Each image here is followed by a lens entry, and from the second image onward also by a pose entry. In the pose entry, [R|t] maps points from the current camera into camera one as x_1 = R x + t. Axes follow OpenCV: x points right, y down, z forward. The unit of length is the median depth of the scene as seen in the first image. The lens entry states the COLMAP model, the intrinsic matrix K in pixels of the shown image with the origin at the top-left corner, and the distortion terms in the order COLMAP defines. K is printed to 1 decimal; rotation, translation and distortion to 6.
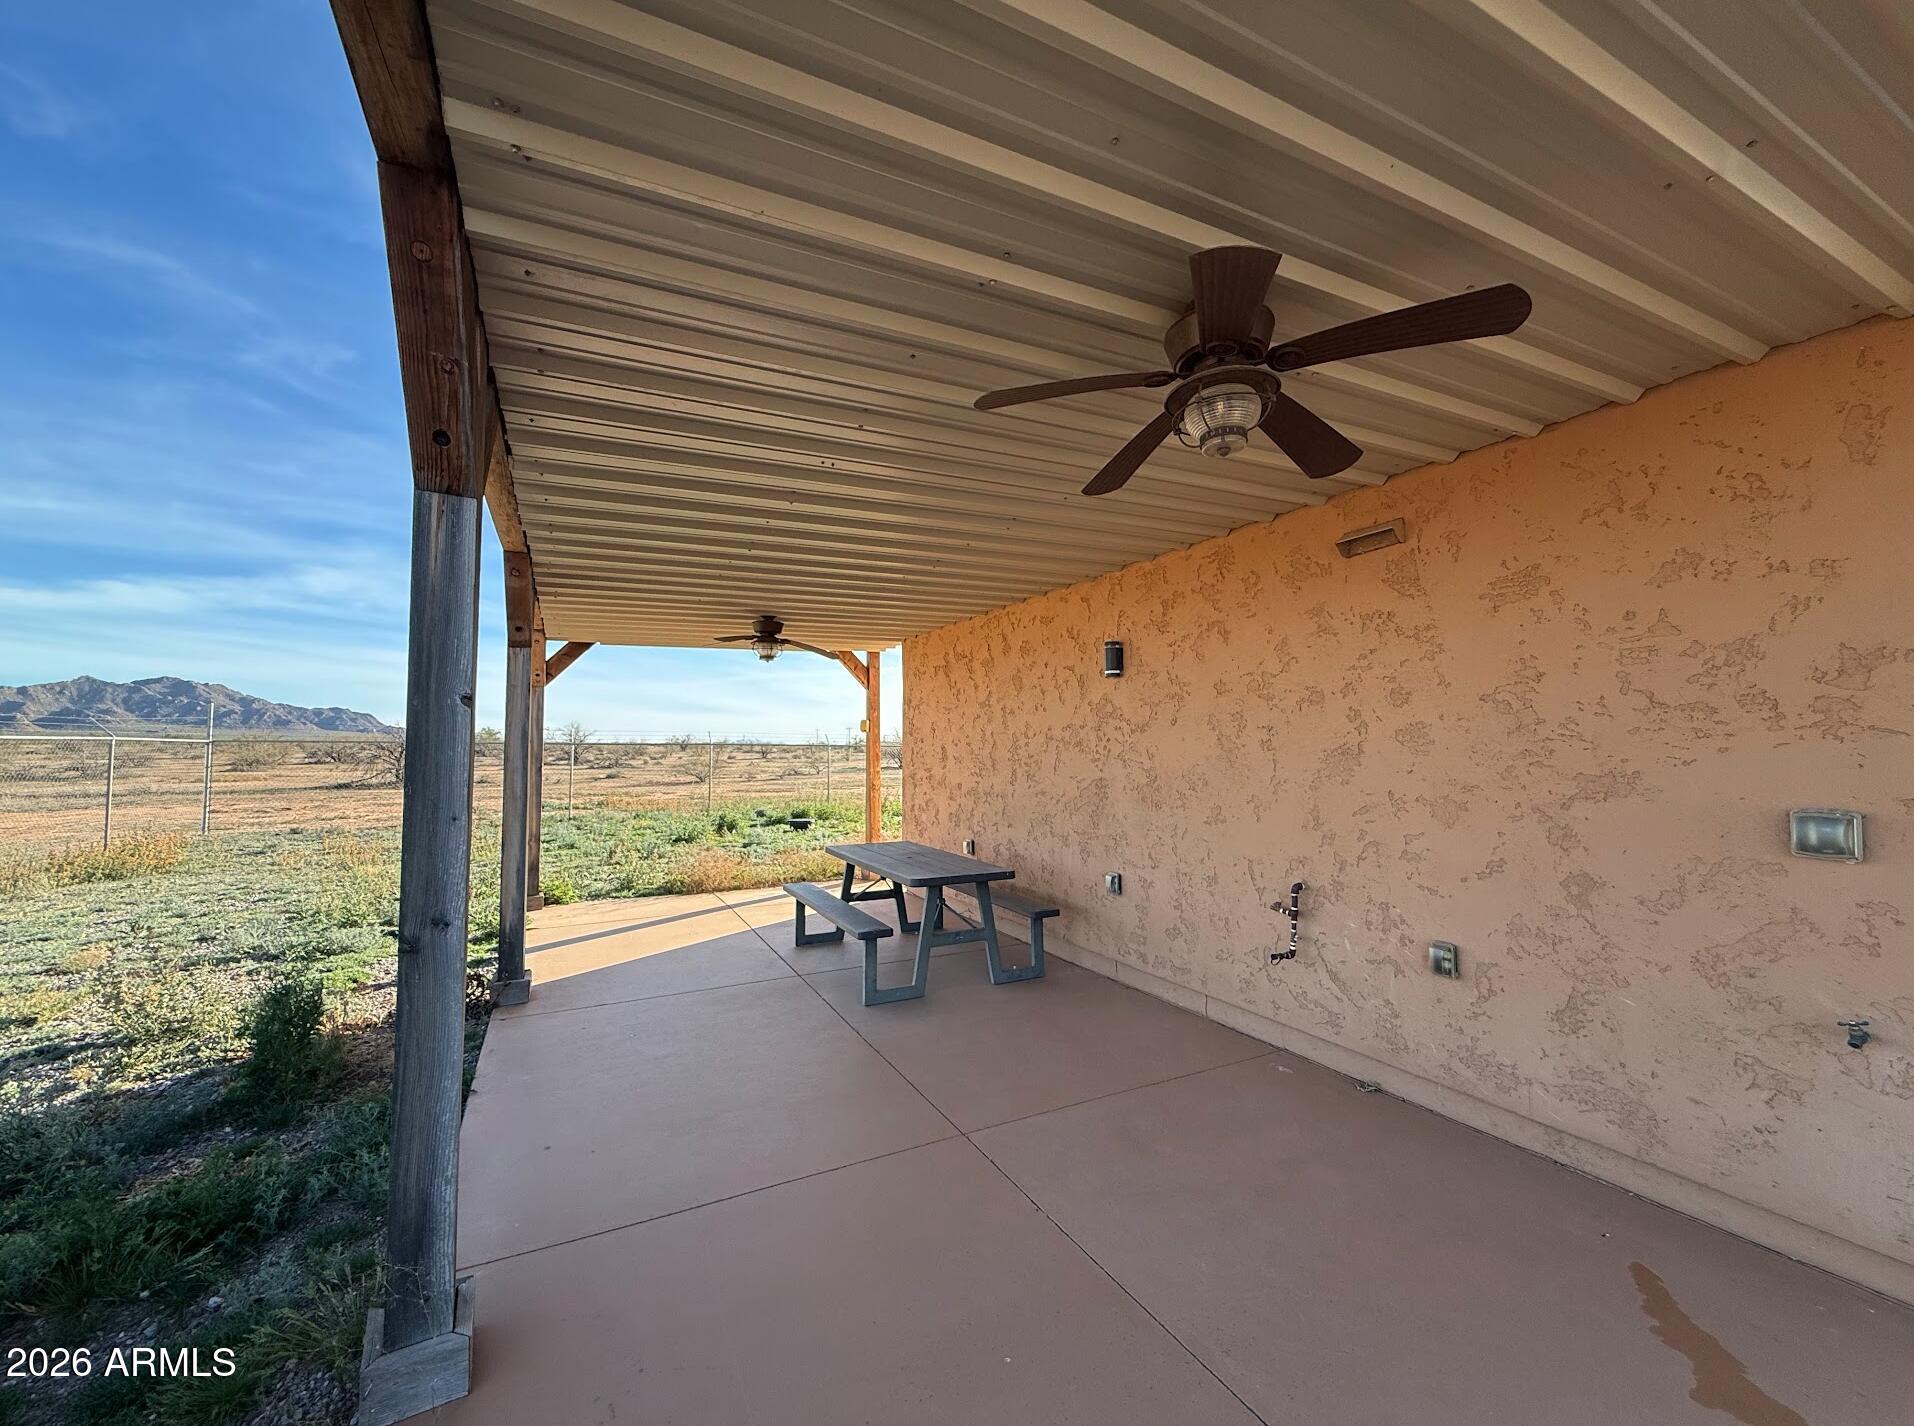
lens RADIAL K [[764.7, 0, 957.0], [0, 764.7, 713.0], [0, 0, 1]] dist [0.000869, -0.000107]
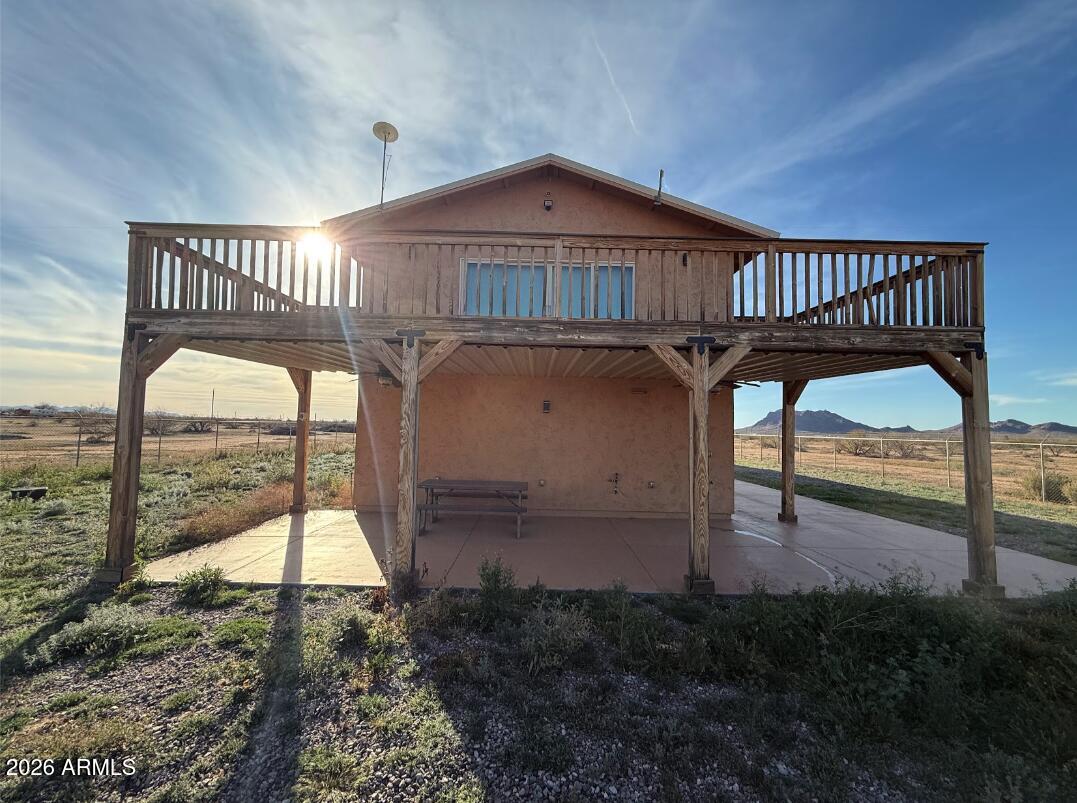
lens RADIAL K [[430.3, 0, 538.5], [0, 430.3, 401.5], [0, 0, 1]] dist [0.000869, -0.000107]
pose [[0.437621, 0.063690, 0.896901, -1.803005], [-0.068929, 0.996929, -0.037161, -0.037176], [-0.896513, -0.045561, 0.440668, 0.415502]]
